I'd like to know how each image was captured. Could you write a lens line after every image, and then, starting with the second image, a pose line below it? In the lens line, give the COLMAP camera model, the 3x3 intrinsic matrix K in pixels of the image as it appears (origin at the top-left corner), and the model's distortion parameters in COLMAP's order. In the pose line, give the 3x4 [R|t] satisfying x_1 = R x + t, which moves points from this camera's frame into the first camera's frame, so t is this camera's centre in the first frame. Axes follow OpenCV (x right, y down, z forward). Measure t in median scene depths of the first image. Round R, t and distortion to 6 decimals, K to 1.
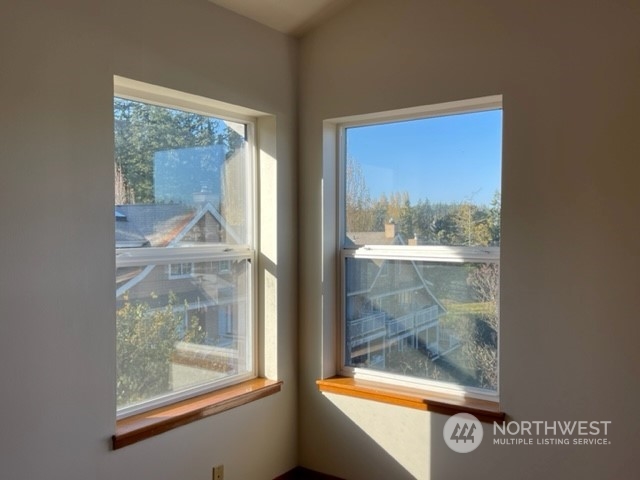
lens RADIAL K [[580.5, 0, 320.4], [0, 580.5, 236.1], [0, 0, 1]] dist [0.026934, 0.000000]
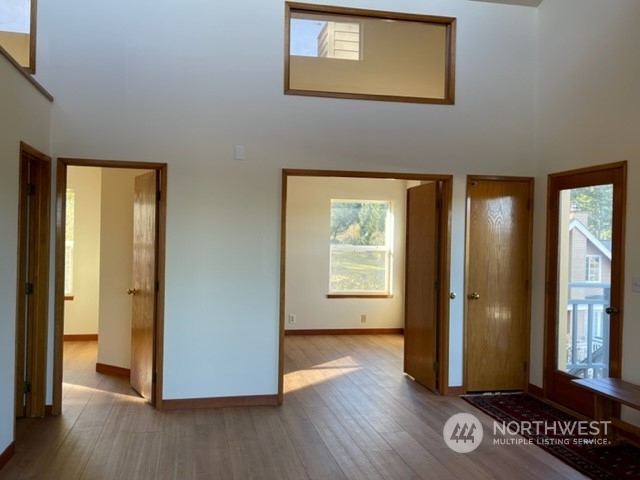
lens RADIAL K [[580.5, 0, 318.7], [0, 580.5, 241.2], [0, 0, 1]] dist [0.026934, 0.000000]
pose [[0.732002, 0.019269, -0.681030, 1.578298], [-0.027835, 0.999611, -0.001635, 0.005055], [0.680734, 0.020153, 0.732253, -1.317582]]
